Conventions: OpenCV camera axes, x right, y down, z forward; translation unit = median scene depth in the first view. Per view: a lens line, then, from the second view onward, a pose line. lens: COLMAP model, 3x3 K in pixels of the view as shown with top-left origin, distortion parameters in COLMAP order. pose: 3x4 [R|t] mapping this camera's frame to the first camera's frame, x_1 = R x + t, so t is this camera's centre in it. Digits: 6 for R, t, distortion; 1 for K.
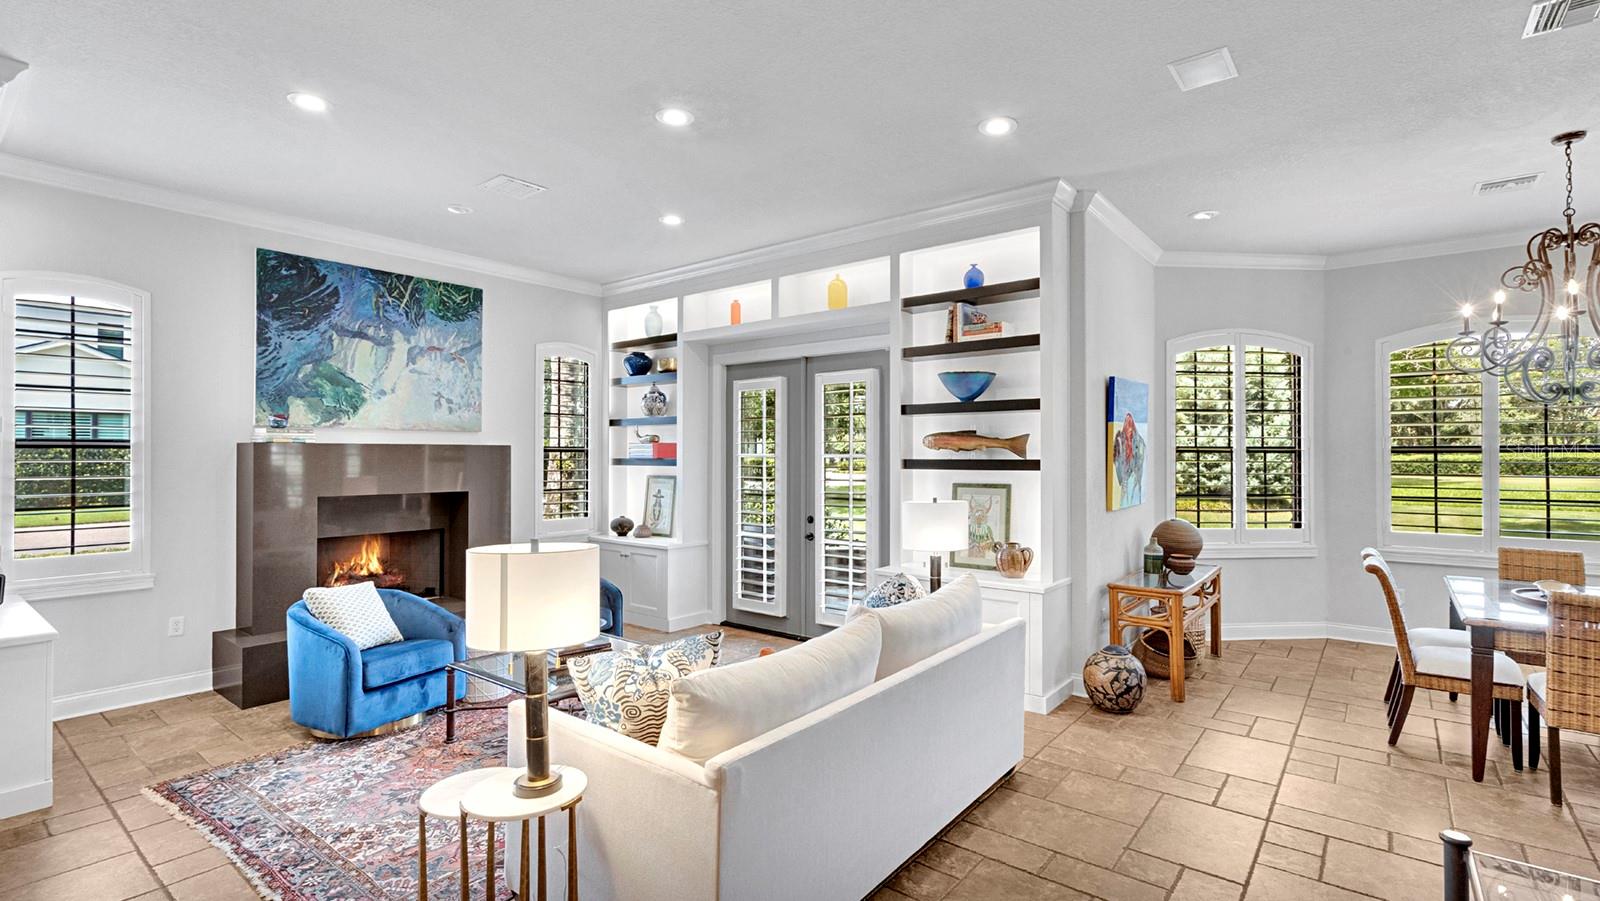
lens RADIAL K [[735.8, 0, 794.5], [0, 735.8, 449.9], [0, 0, 1]] dist [-0.002222, 0.001331]
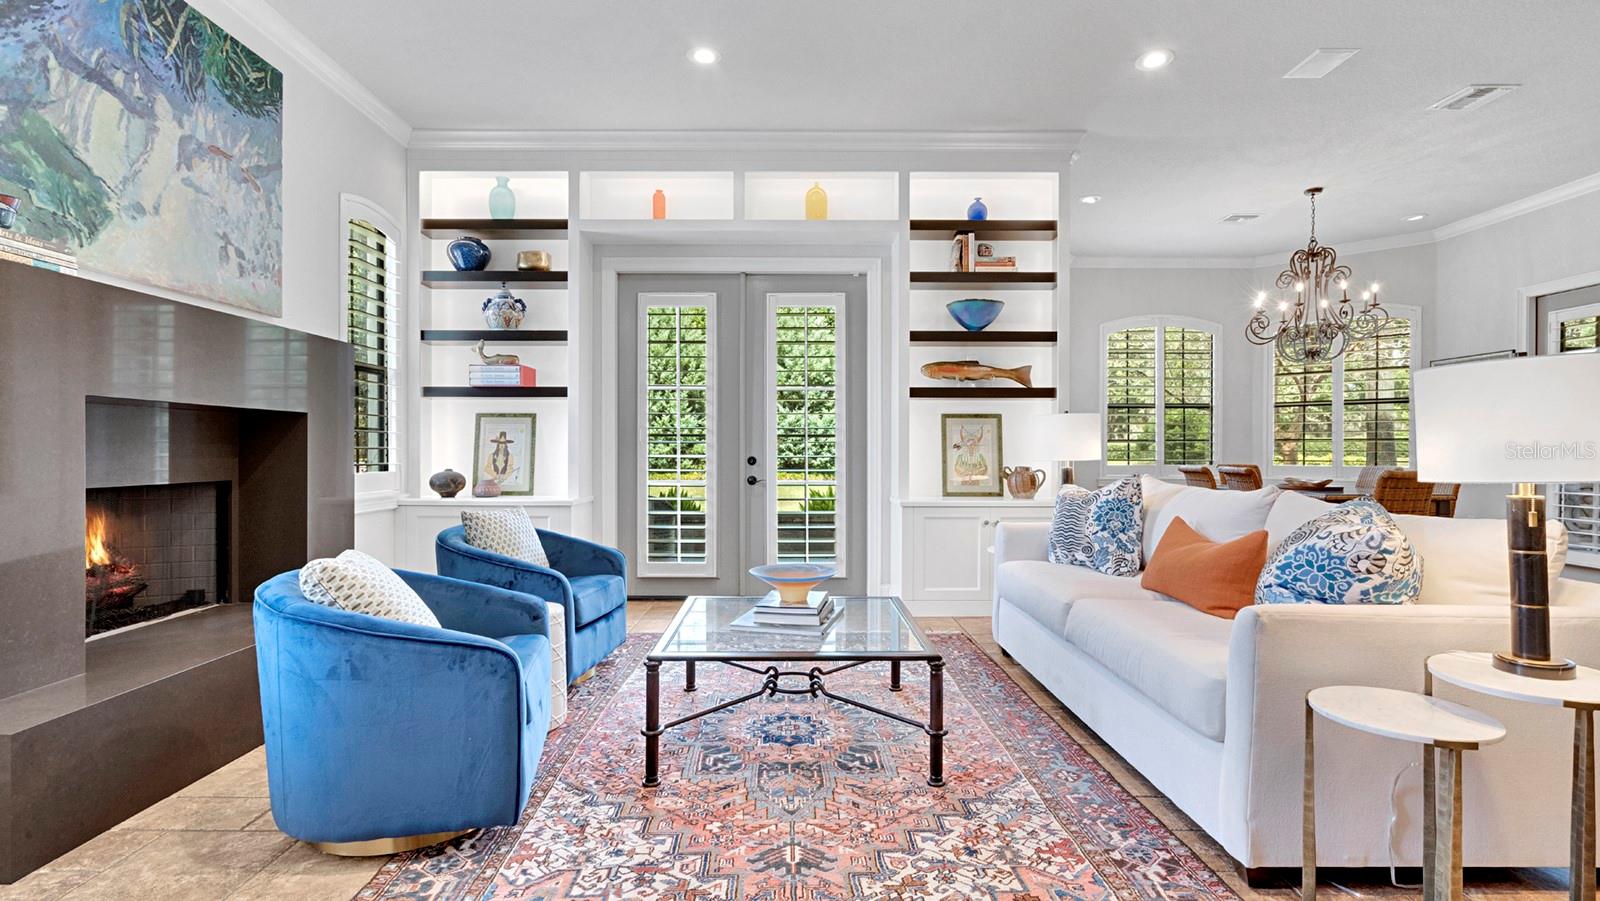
lens RADIAL K [[735.8, 0, 794.5], [0, 735.8, 449.9], [0, 0, 1]] dist [-0.002222, 0.001331]
pose [[0.775934, 0.001200, 0.630813, -0.568210], [-0.005366, 0.999975, 0.004699, 0.089789], [-0.630791, -0.007031, 0.775921, 0.344906]]
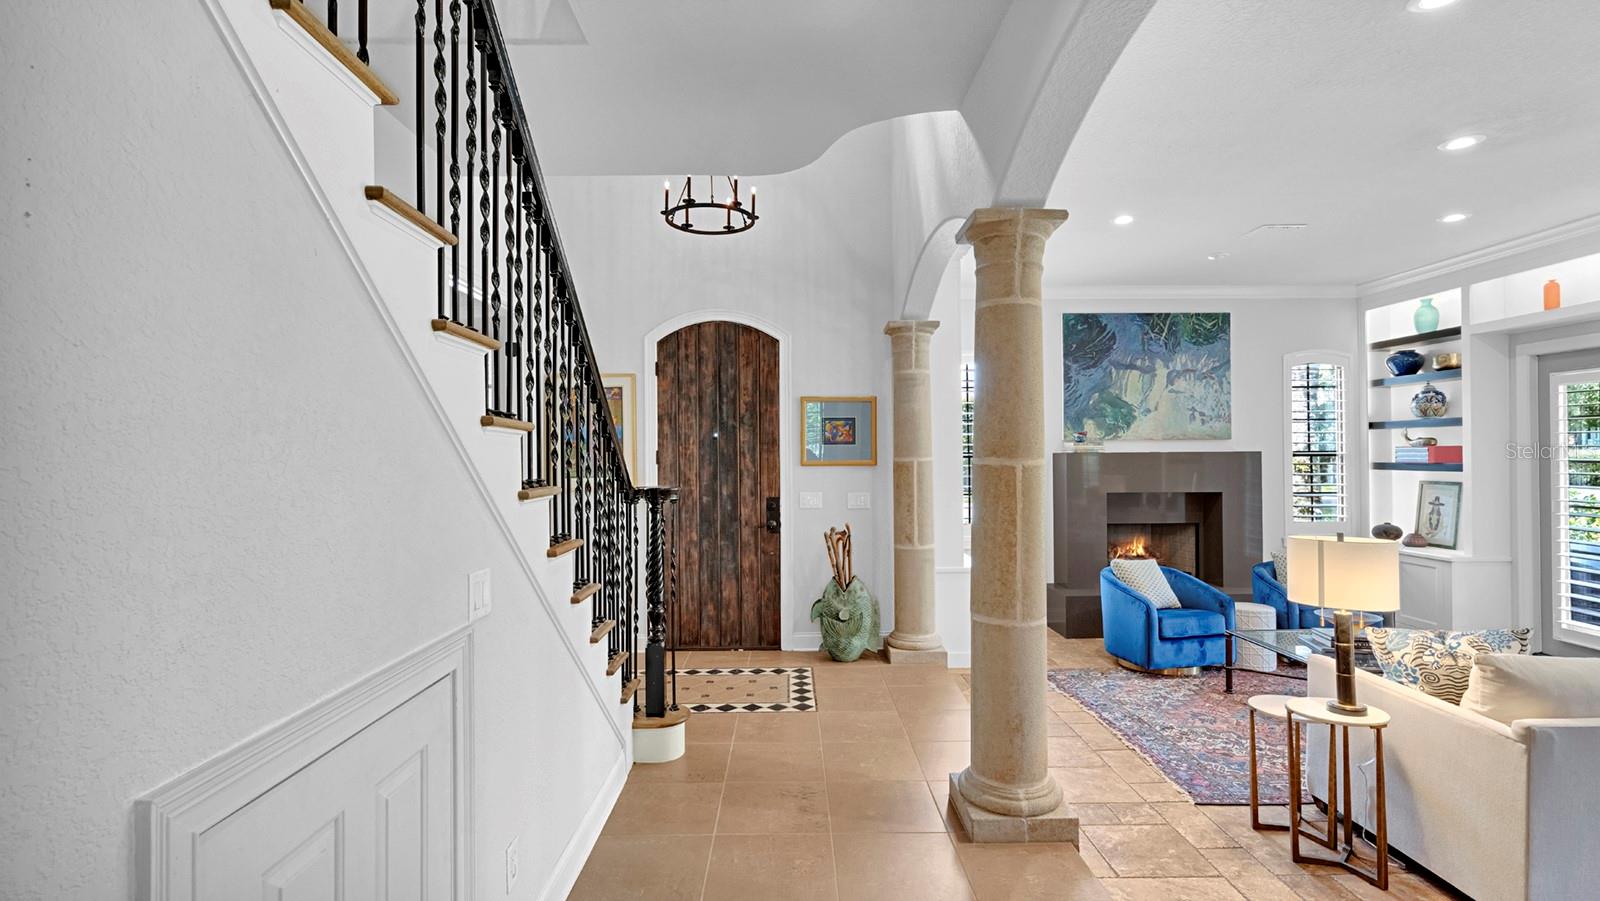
lens RADIAL K [[735.8, 0, 794.5], [0, 735.8, 449.9], [0, 0, 1]] dist [-0.002222, 0.001331]
pose [[0.630965, -0.009317, -0.775755, 0.030738], [0.013525, 0.999908, -0.001009, -0.019536], [0.775693, -0.009855, 0.631033, -0.272158]]
